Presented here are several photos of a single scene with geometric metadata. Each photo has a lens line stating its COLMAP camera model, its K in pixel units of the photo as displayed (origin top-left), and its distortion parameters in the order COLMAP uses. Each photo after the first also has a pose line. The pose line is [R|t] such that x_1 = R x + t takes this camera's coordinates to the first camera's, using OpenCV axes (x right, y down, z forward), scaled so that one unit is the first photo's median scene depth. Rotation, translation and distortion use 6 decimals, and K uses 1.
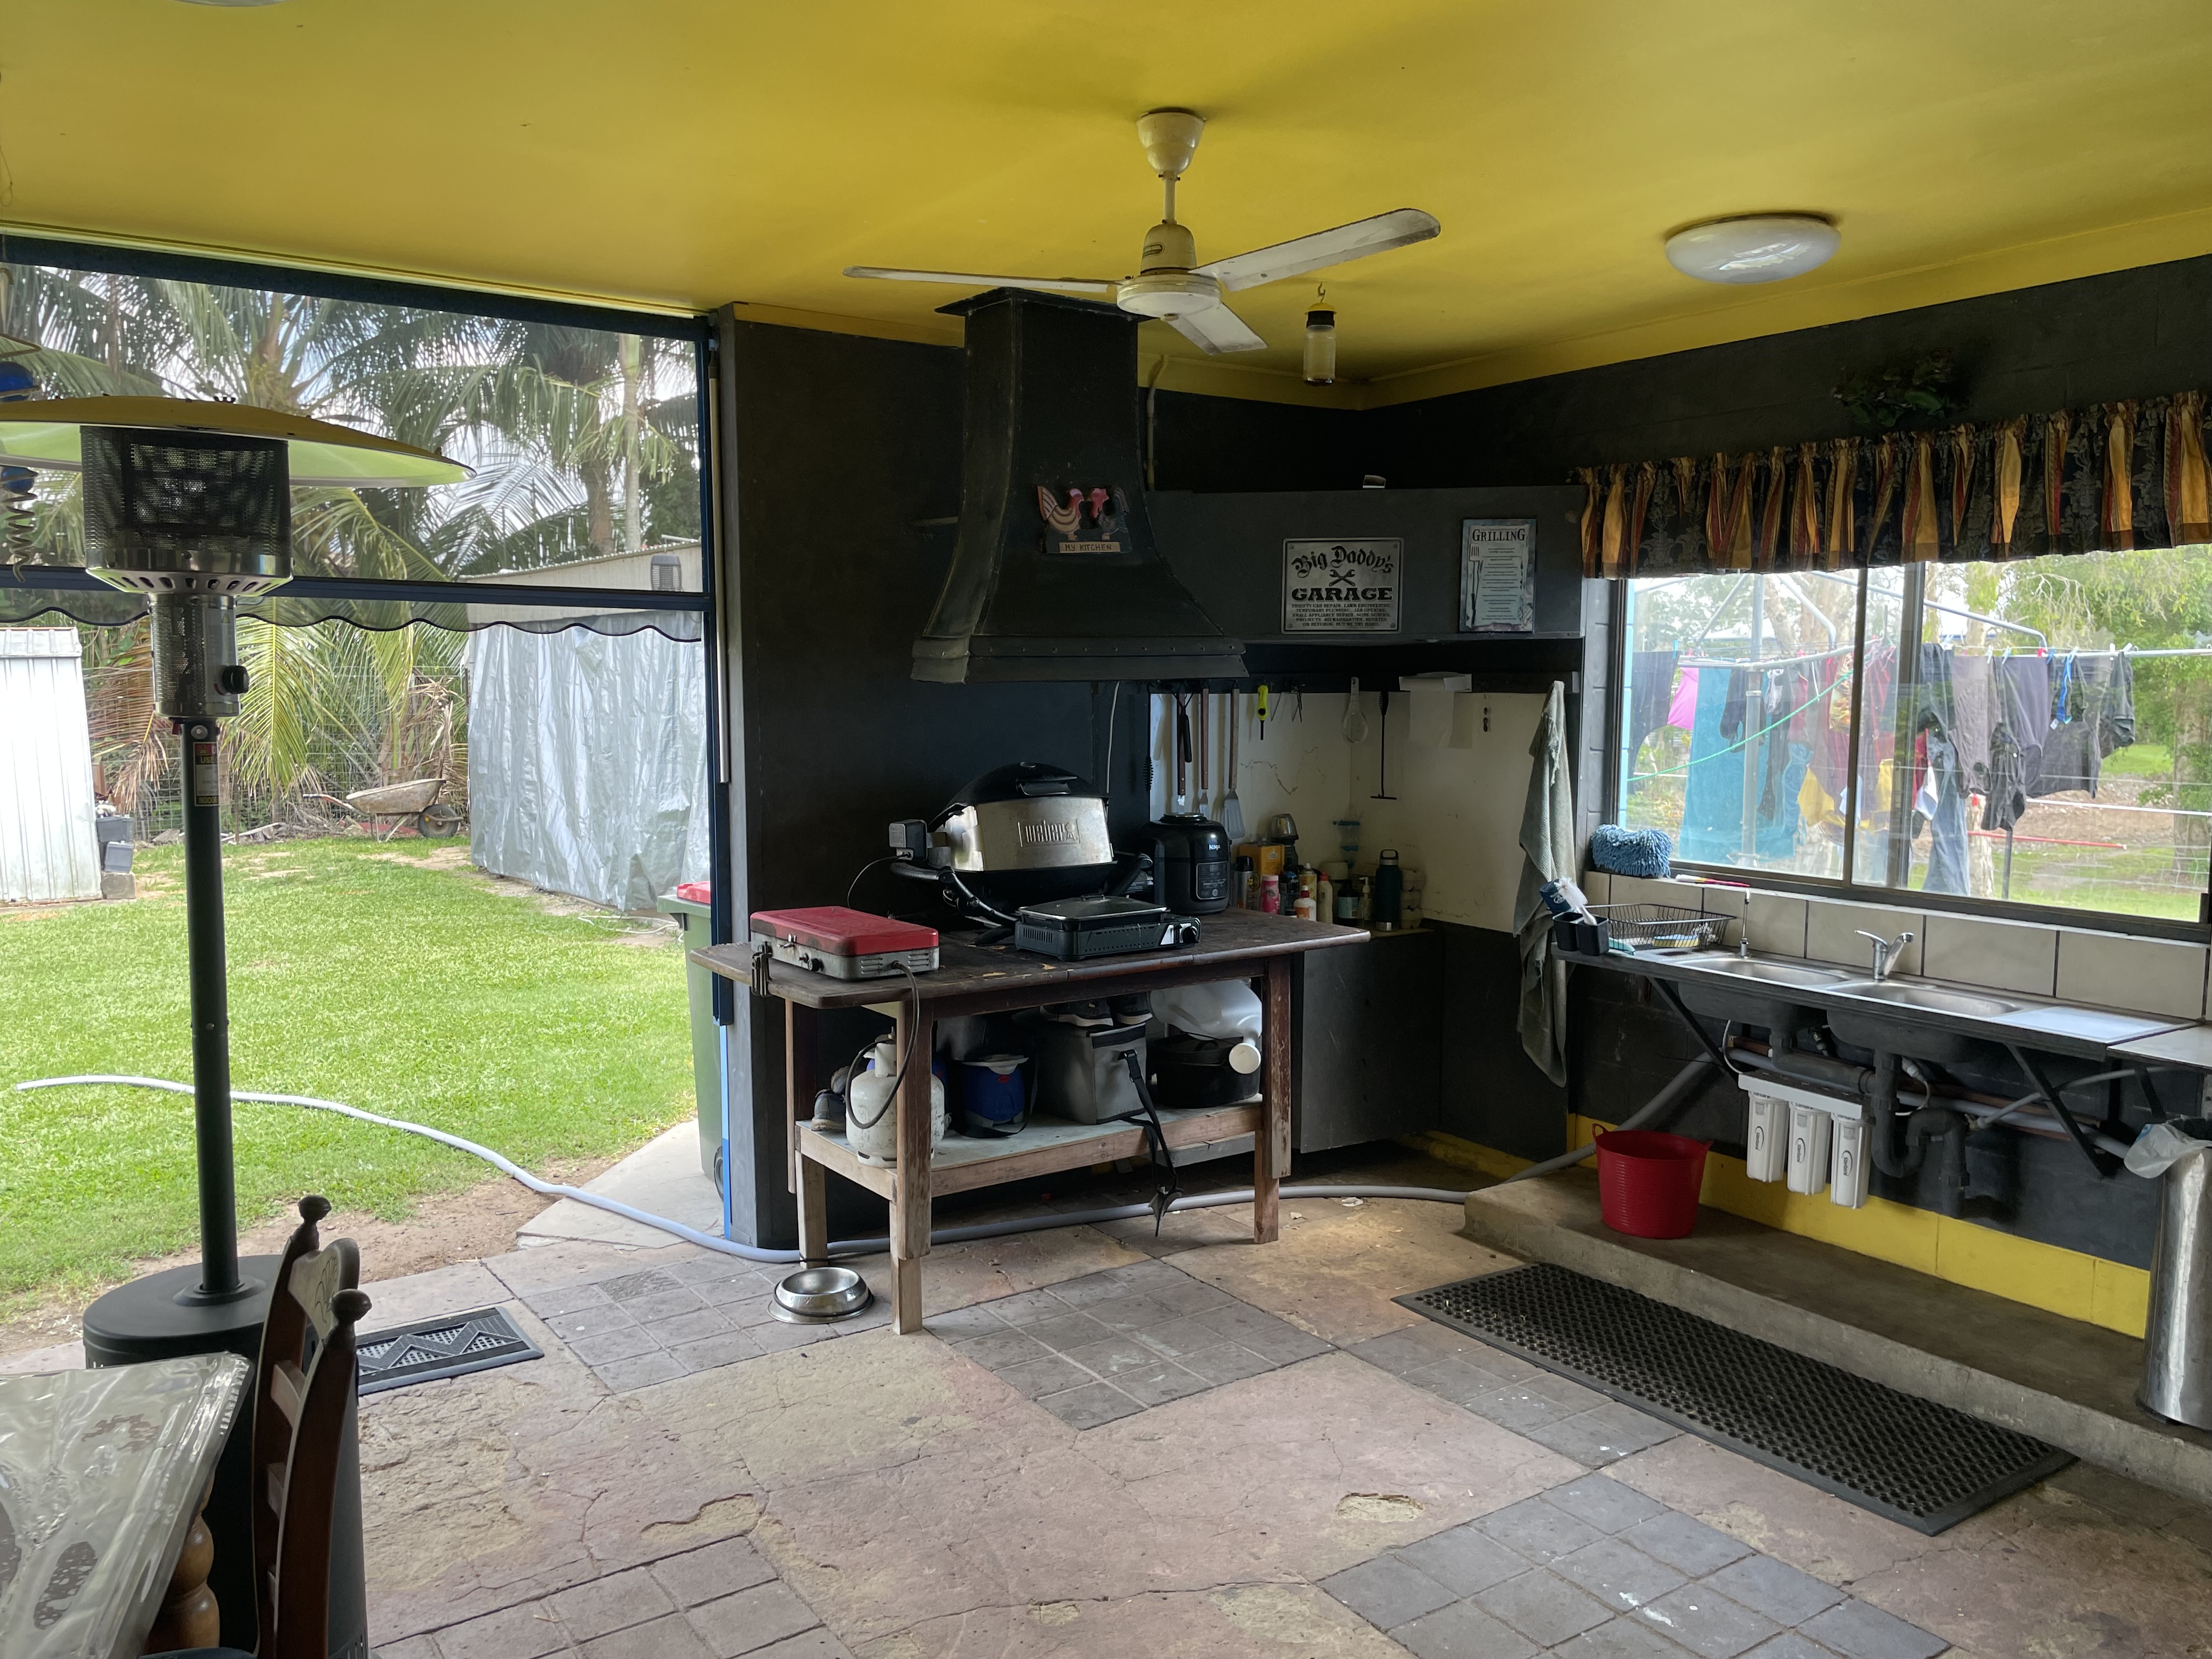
lens RADIAL K [[1694.5, 0, 1118.6], [0, 1694.5, 835.6], [0, 0, 1]] dist [0.081697, -0.114301]
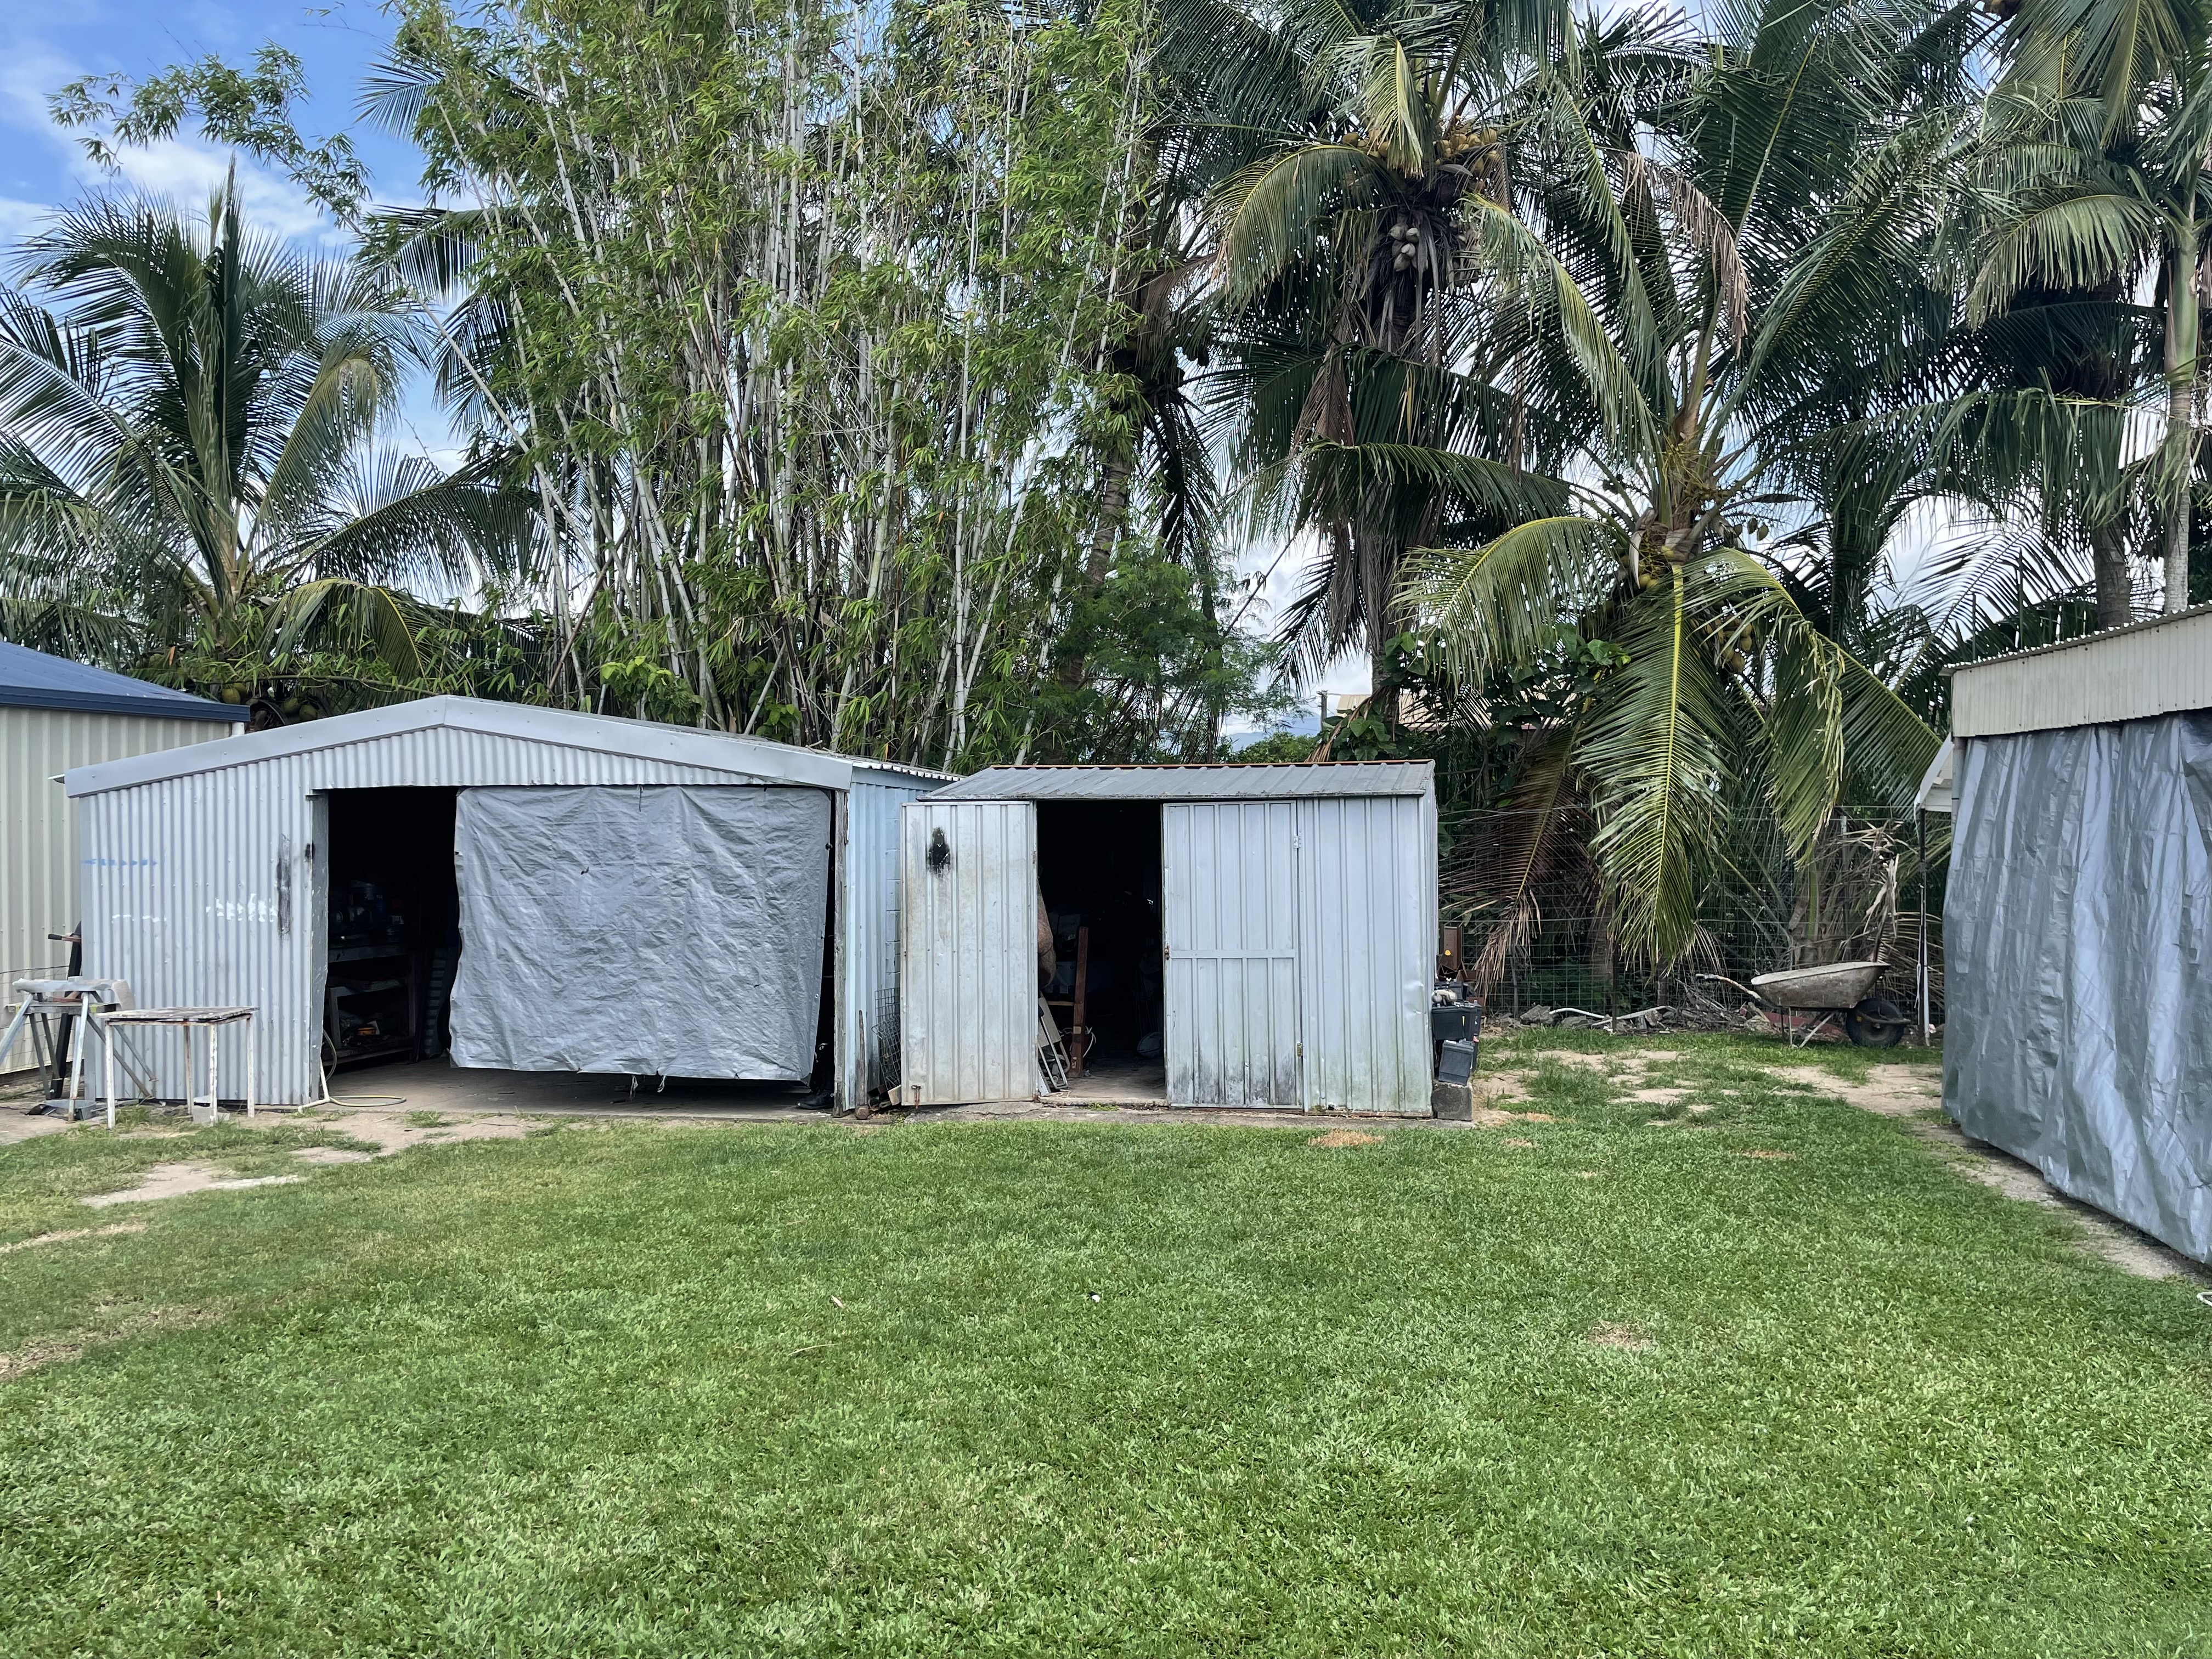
lens RADIAL K [[1694.5, 0, 1118.6], [0, 1694.5, 835.6], [0, 0, 1]] dist [0.081697, -0.114301]
pose [[0.716607, 0.009937, -0.697407, -0.167348], [-0.068342, 0.996087, -0.056031, -0.032341], [0.694121, 0.087815, 0.714482, 0.350906]]
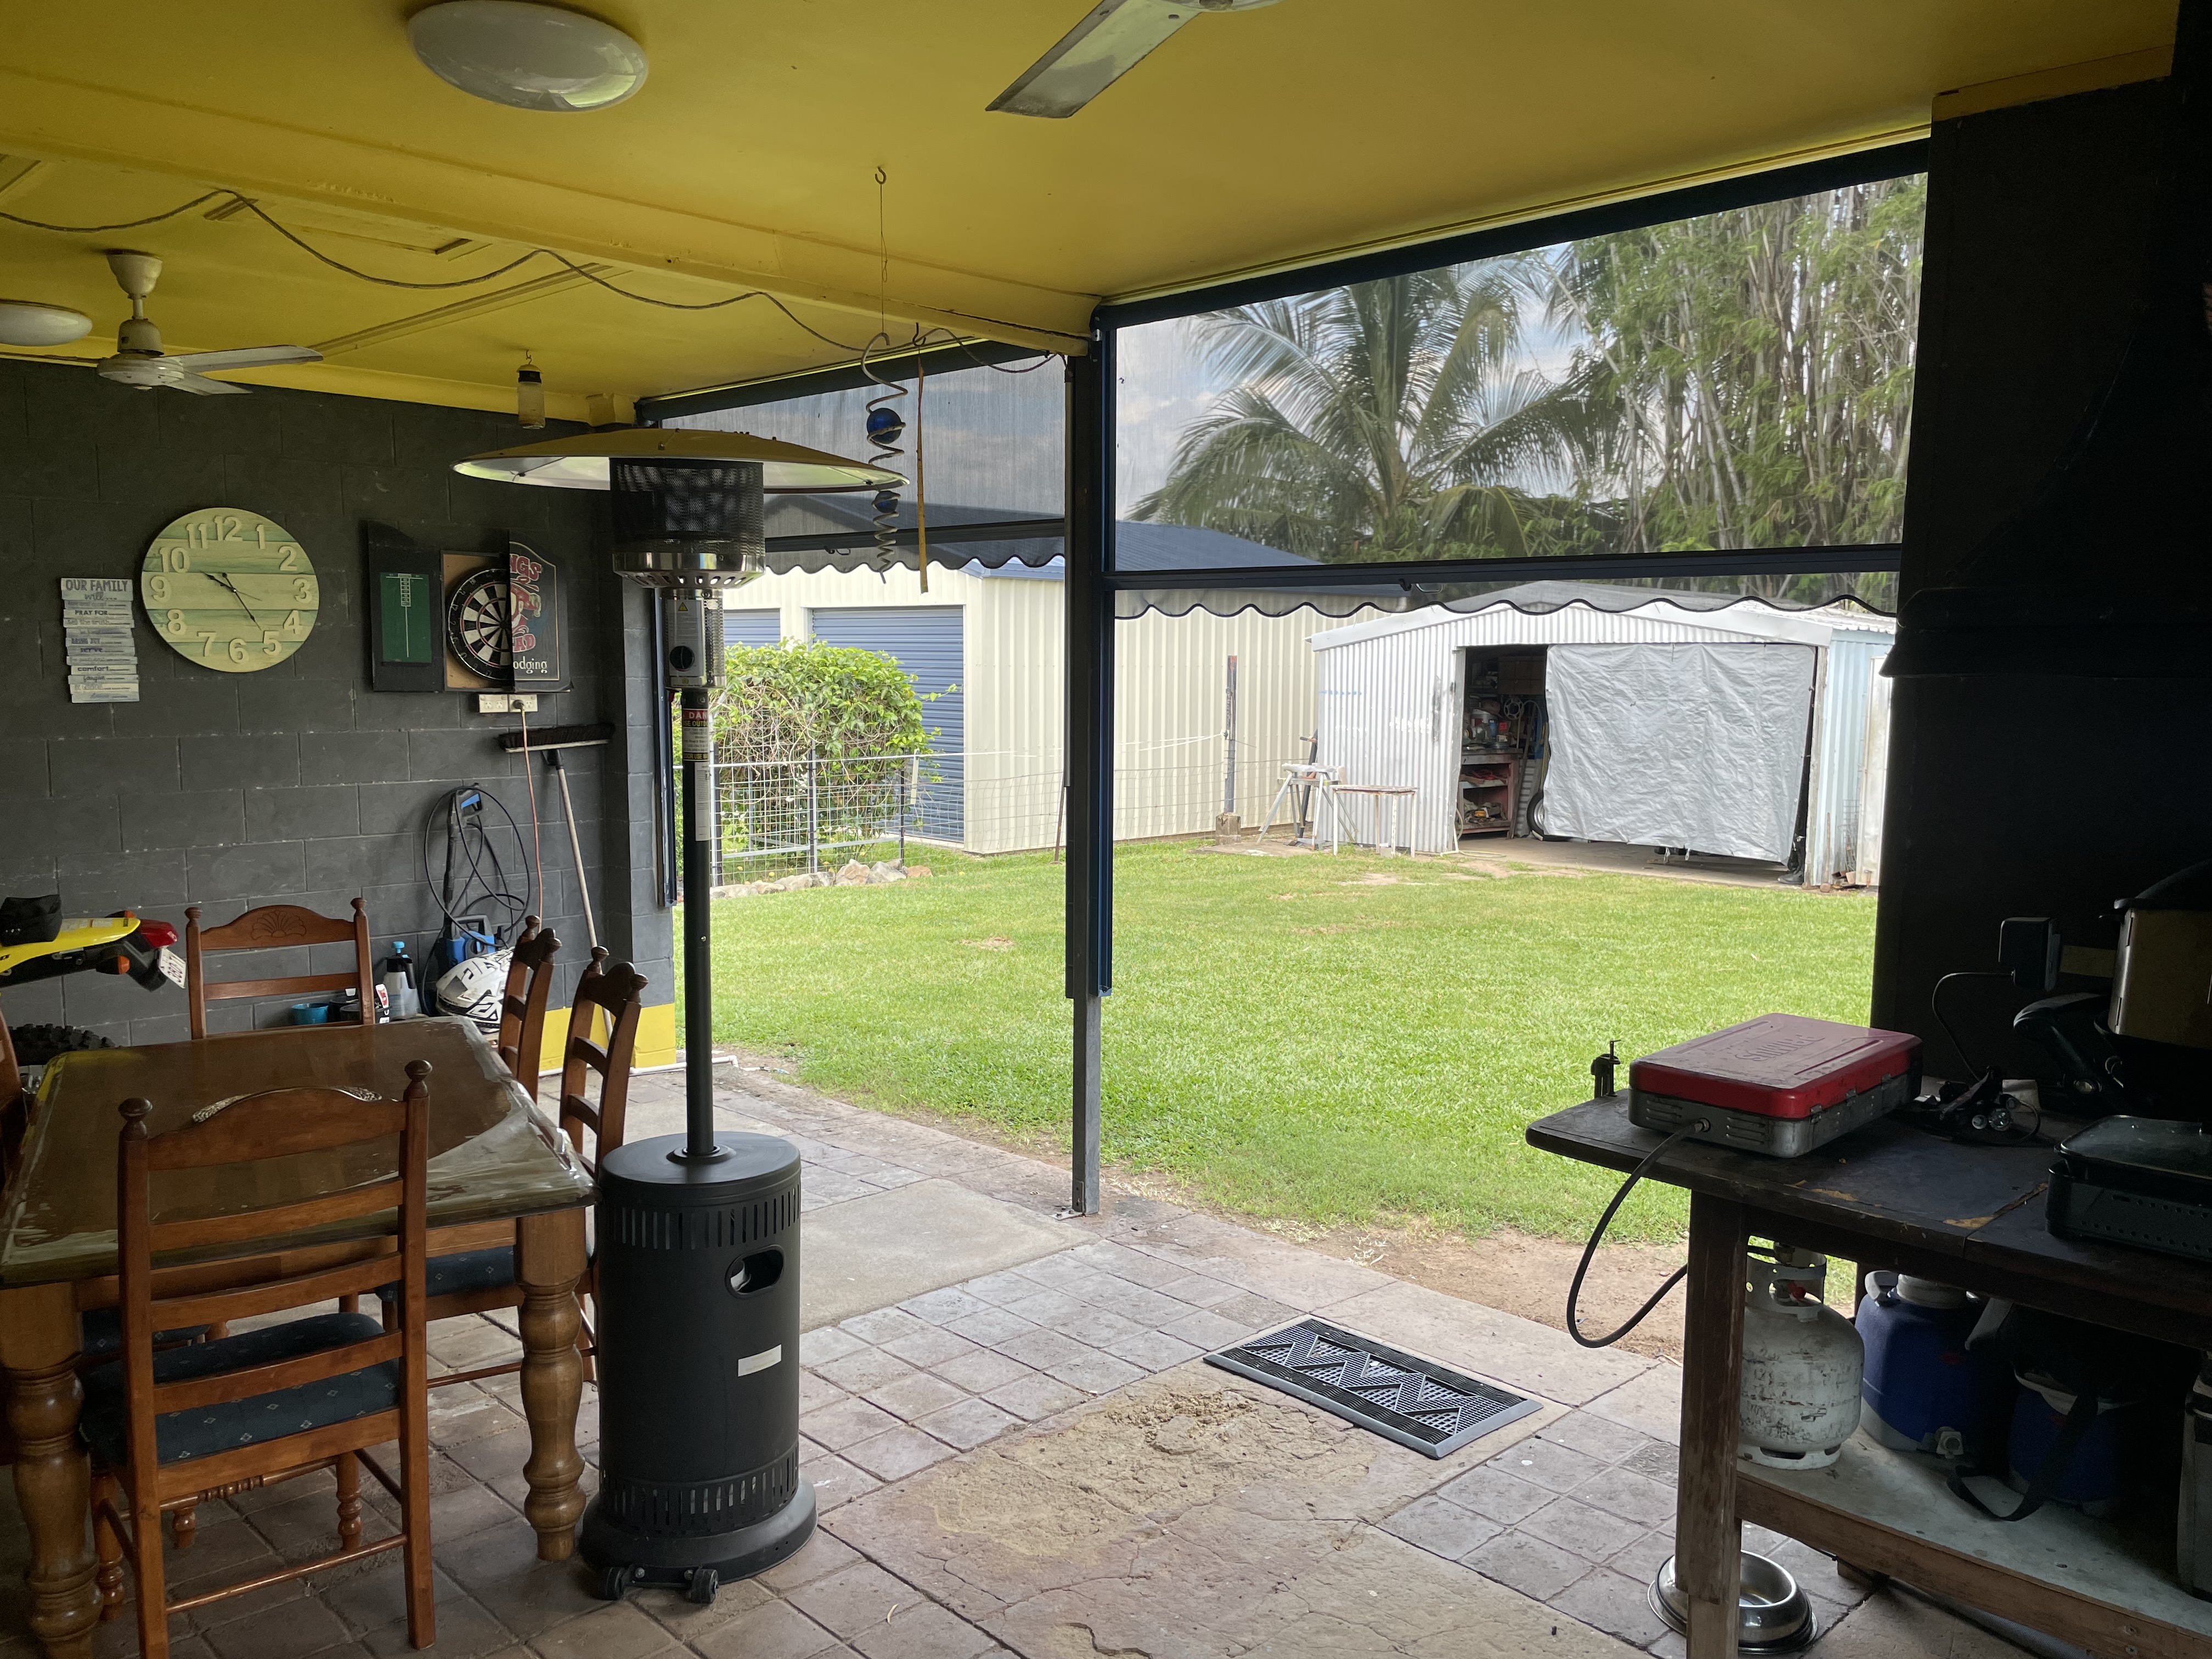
lens RADIAL K [[1676.1, 0, 1114.9], [0, 1676.1, 853.3], [0, 0, 1]] dist [0.079648, -0.109027]
pose [[0.181002, 0.117171, -0.976478, 0.139195], [-0.103131, 0.989665, 0.099636, -0.021673], [0.978060, 0.082671, 0.191215, 0.208477]]
